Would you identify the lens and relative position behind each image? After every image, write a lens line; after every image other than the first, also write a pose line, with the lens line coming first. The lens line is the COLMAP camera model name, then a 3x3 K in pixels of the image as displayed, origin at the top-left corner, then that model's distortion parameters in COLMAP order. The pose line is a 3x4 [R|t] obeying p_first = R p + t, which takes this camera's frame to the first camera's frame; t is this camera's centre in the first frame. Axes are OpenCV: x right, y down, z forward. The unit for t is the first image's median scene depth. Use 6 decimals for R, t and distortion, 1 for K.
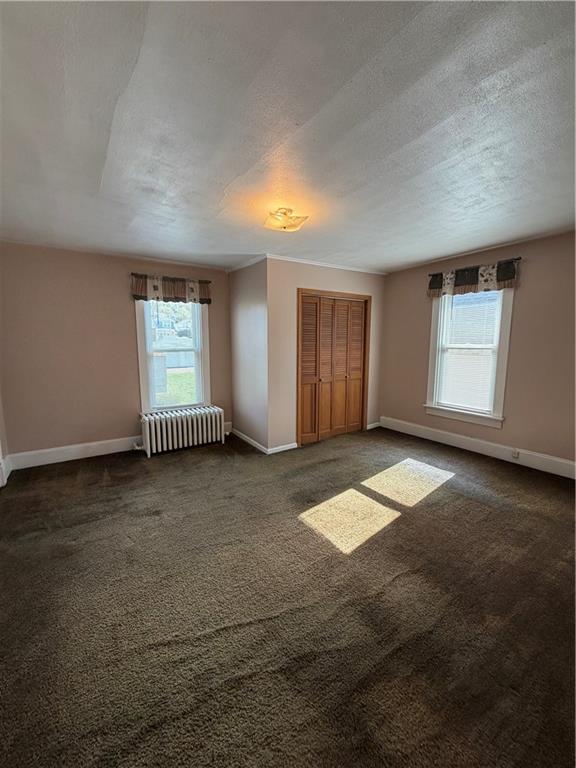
lens RADIAL K [[306.6, 0, 287.8], [0, 306.6, 379.0], [0, 0, 1]] dist [0.003025, -0.000105]
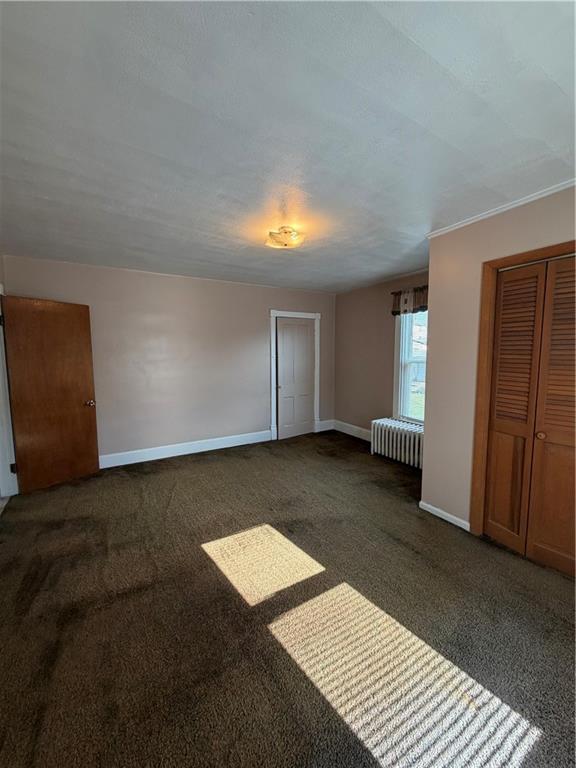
lens RADIAL K [[306.6, 0, 287.8], [0, 306.6, 379.0], [0, 0, 1]] dist [0.003025, -0.000105]
pose [[-0.048398, 0.090899, -0.994683, 0.656984], [-0.114434, 0.988788, 0.095928, -0.091907], [0.992251, 0.118468, -0.037454, 0.683690]]
